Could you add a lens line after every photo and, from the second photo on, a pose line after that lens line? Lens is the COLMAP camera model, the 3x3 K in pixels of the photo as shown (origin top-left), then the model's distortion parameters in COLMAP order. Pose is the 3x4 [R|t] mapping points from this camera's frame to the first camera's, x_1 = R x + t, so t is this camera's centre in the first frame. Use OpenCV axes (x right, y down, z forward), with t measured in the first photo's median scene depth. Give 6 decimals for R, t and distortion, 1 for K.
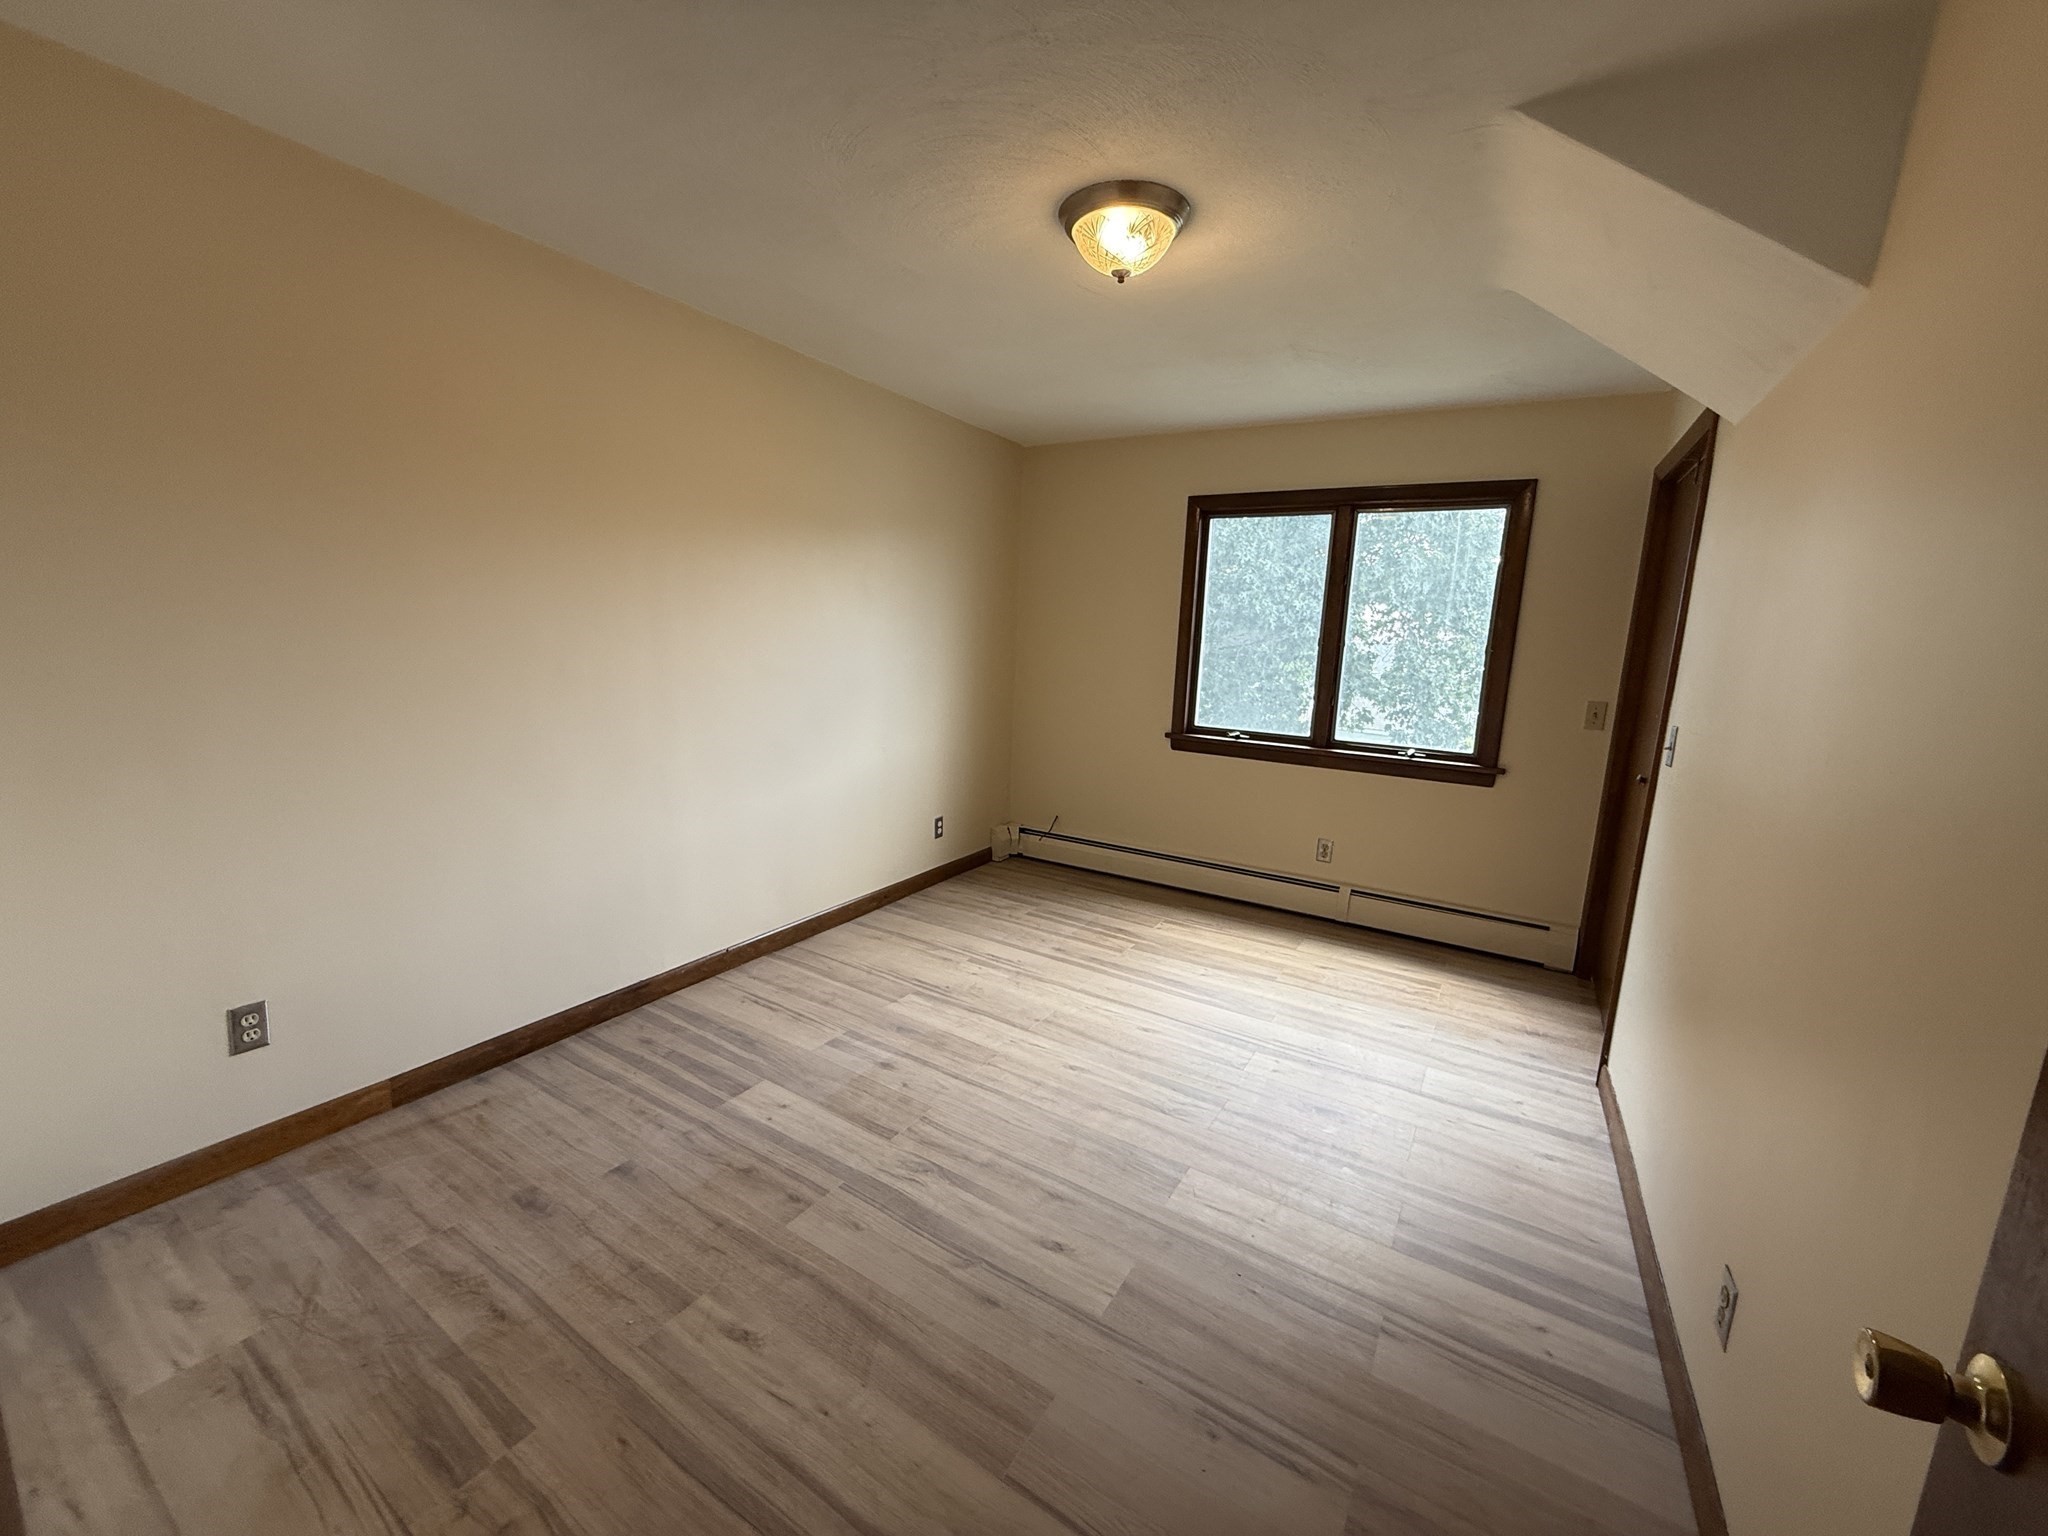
lens RADIAL K [[815.2, 0, 1024.0], [0, 815.2, 768.0], [0, 0, 1]] dist [0.001837, -0.000081]
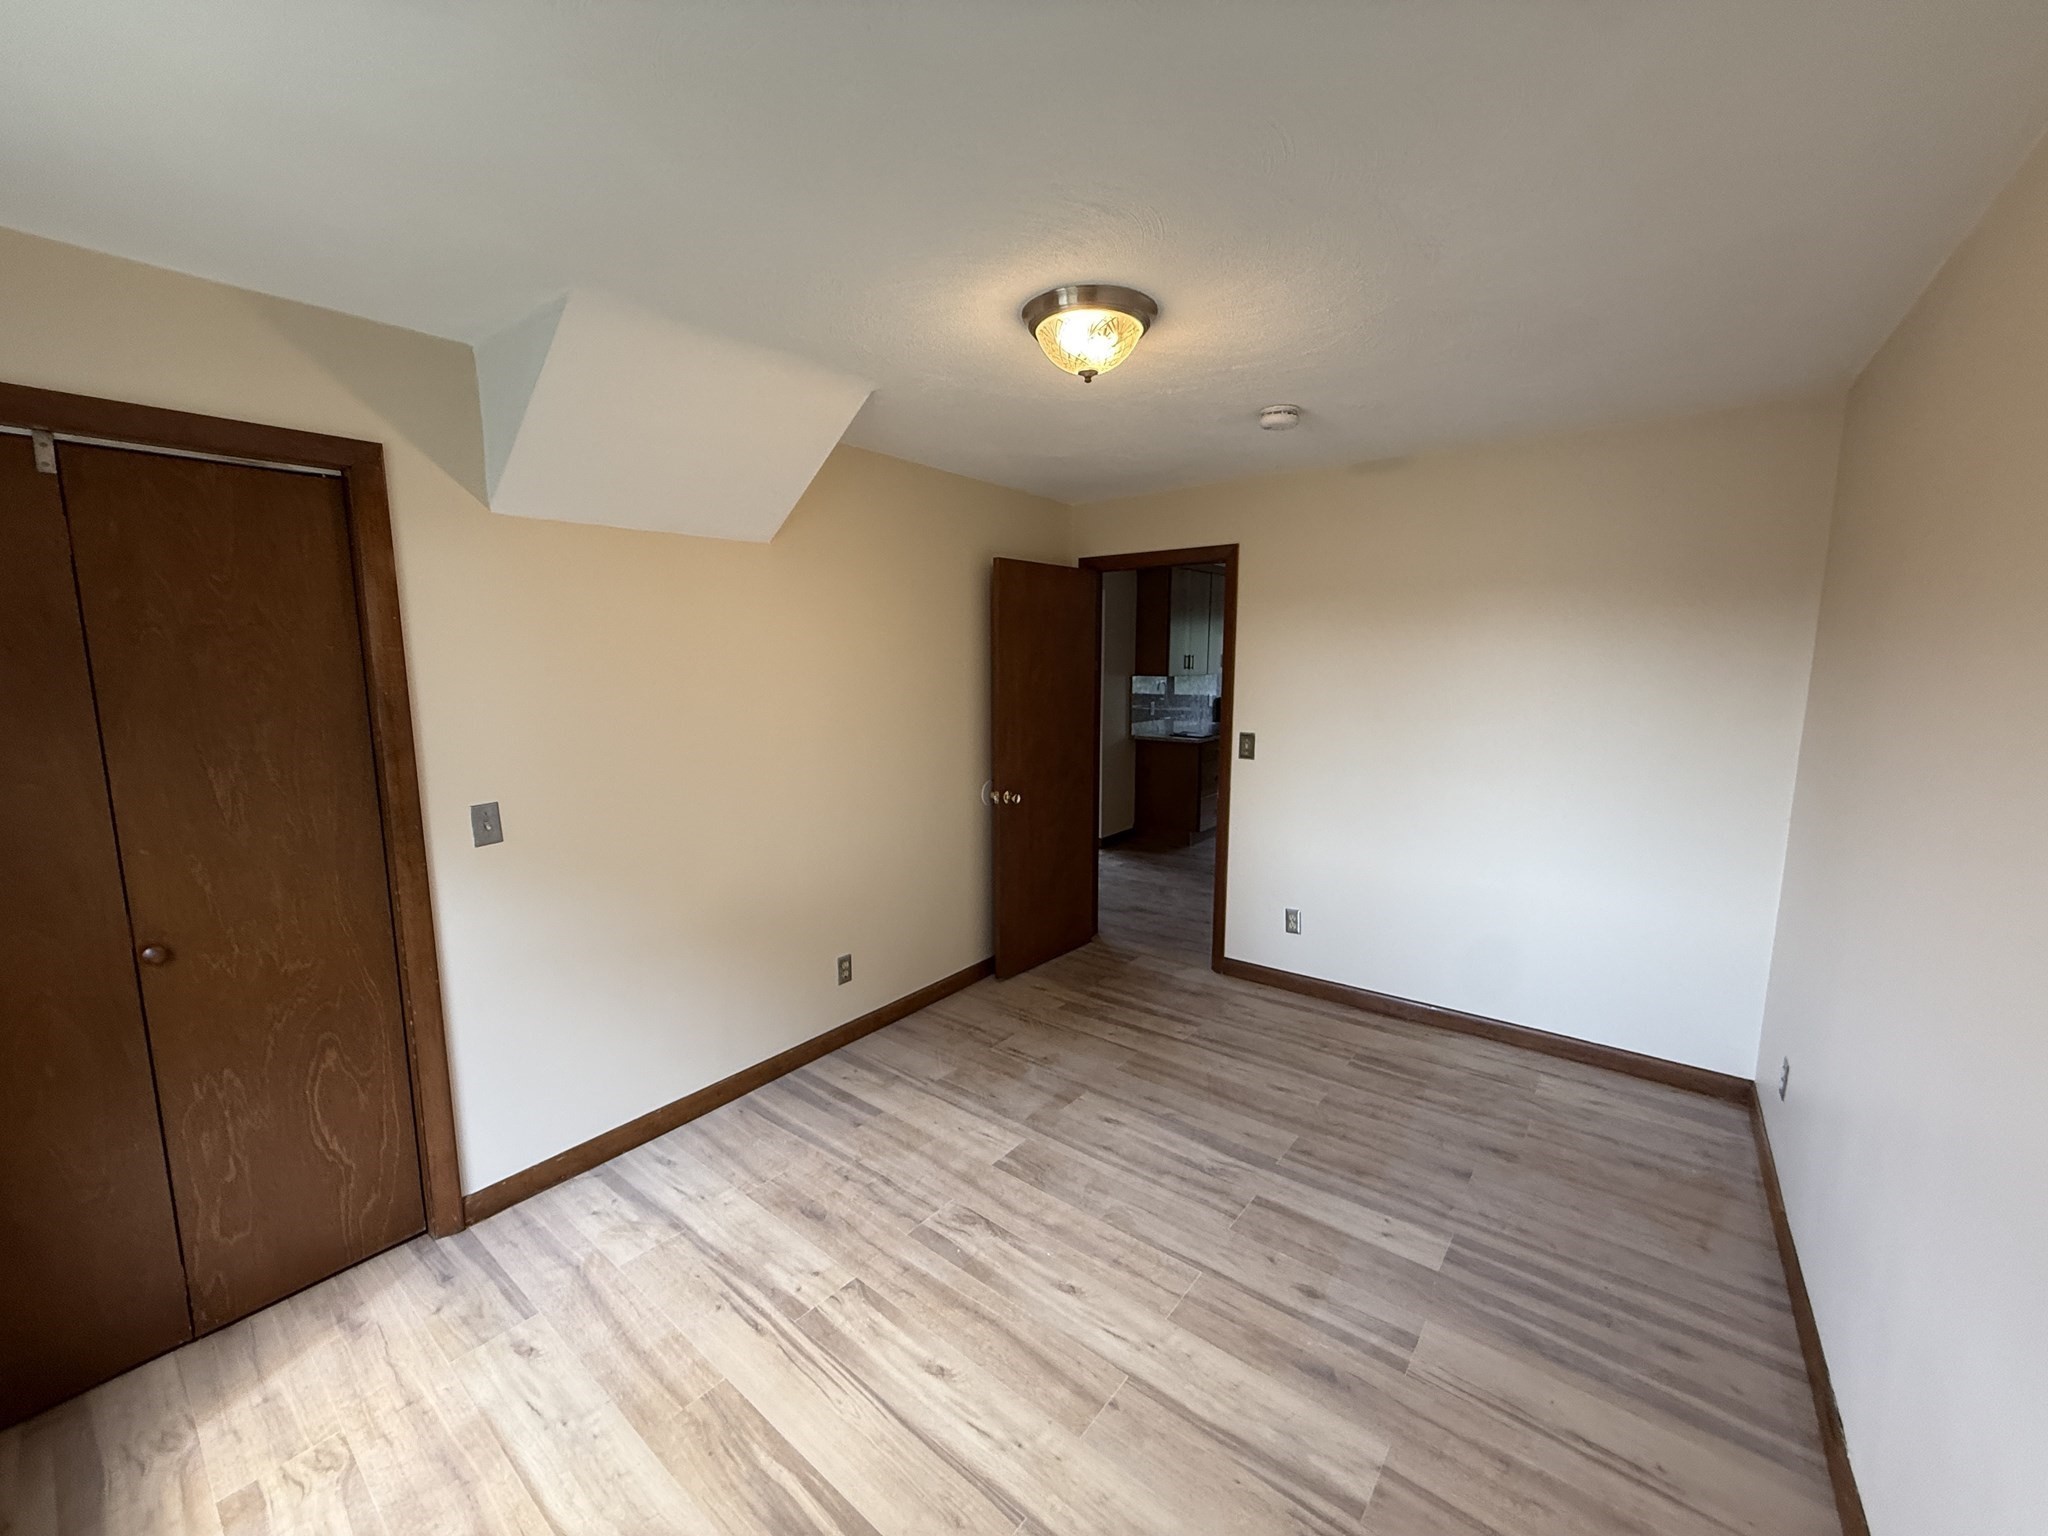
lens RADIAL K [[815.2, 0, 1024.0], [0, 815.2, 768.0], [0, 0, 1]] dist [0.001837, -0.000081]
pose [[-0.992107, -0.056303, 0.112041, 0.051718], [-0.019036, 0.950798, 0.309227, -0.402683], [-0.123939, 0.304653, -0.944365, 1.819464]]
